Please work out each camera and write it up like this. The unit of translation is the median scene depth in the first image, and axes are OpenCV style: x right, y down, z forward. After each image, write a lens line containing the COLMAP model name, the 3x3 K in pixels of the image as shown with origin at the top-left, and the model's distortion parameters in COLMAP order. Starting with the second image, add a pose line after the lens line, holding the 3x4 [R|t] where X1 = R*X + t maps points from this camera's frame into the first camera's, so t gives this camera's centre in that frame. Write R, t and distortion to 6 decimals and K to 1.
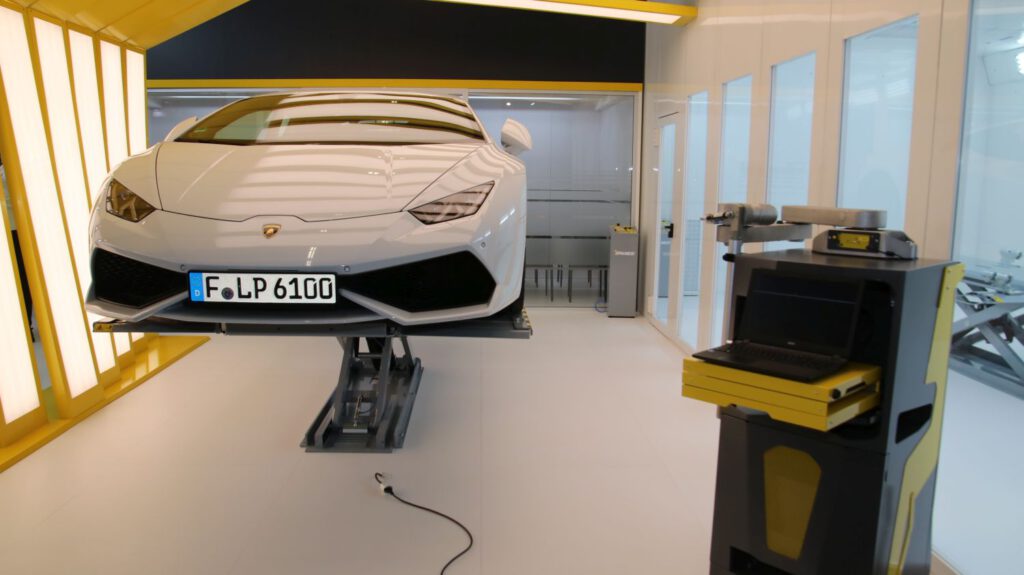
lens RADIAL K [[769.9, 0, 507.6], [0, 769.9, 289.5], [0, 0, 1]] dist [-0.131425, 0.071220]
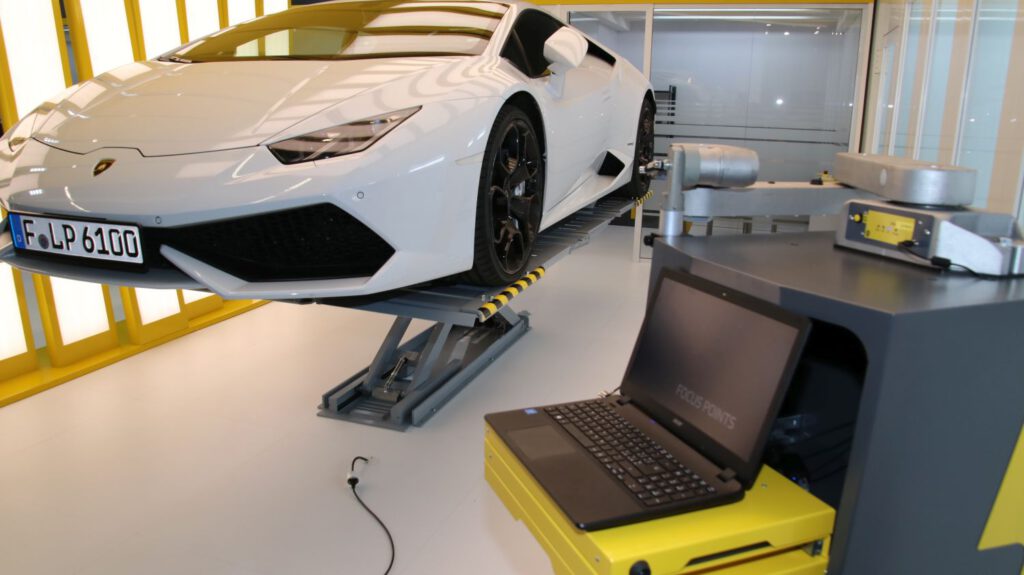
lens RADIAL K [[769.9, 0, 519.9], [0, 769.9, 284.0], [0, 0, 1]] dist [-0.131425, 0.071220]
pose [[0.928008, 0.094219, -0.360451, 0.415017], [-0.065828, 0.993739, 0.090277, -0.056109], [0.366700, -0.060050, 0.928399, 0.433061]]
